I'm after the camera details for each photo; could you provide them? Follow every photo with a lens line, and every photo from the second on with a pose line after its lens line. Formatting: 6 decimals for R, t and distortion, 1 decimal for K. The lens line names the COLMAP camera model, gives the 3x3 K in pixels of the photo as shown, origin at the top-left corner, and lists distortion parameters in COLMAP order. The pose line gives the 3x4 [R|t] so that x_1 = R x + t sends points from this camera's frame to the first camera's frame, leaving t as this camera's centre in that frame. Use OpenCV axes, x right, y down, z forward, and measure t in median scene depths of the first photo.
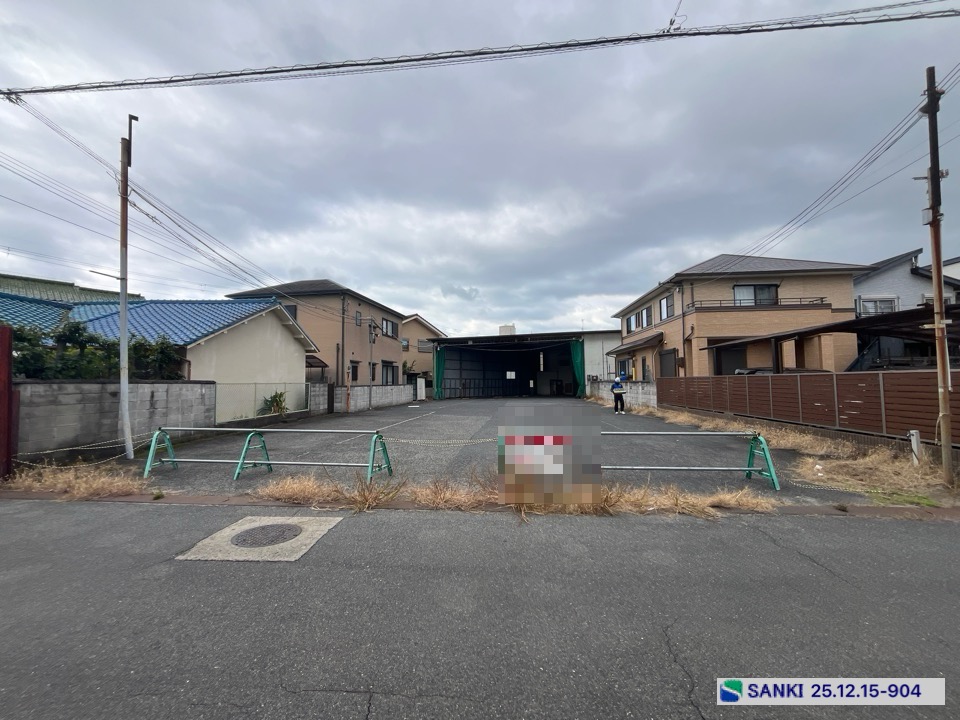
lens RADIAL K [[388.9, 0, 477.0], [0, 388.9, 360.8], [0, 0, 1]] dist [-0.003315, -0.000240]
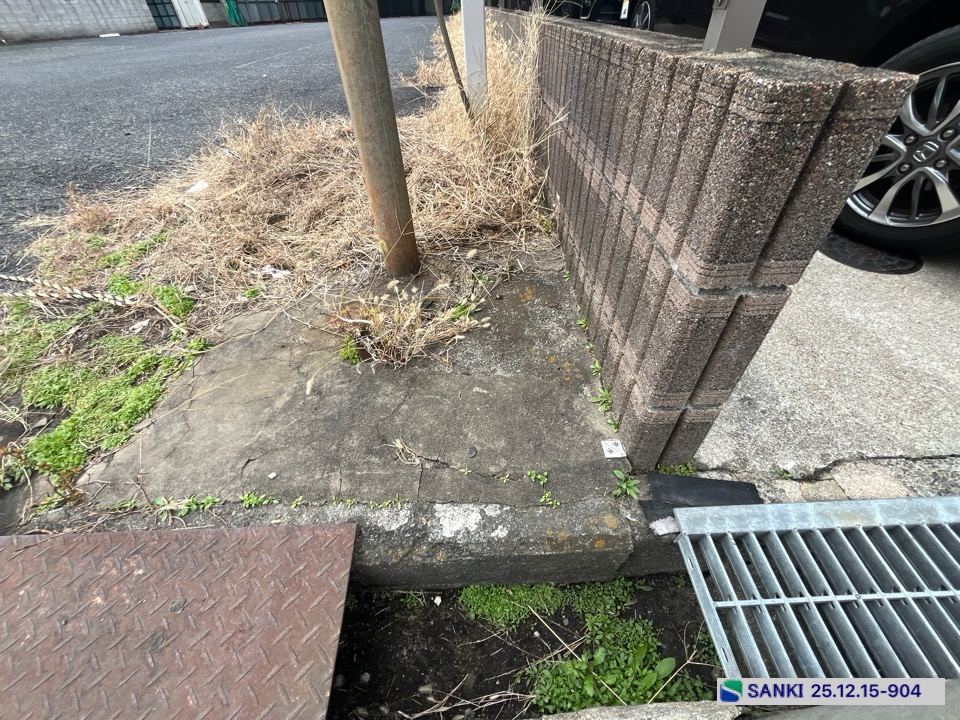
lens RADIAL K [[388.9, 0, 477.0], [0, 388.9, 360.8], [0, 0, 1]] dist [-0.003315, -0.000240]
pose [[0.992713, -0.097644, 0.070619, 0.296874], [0.017536, 0.696848, 0.717004, 0.053458], [-0.119222, -0.710541, 0.693483, 0.199632]]
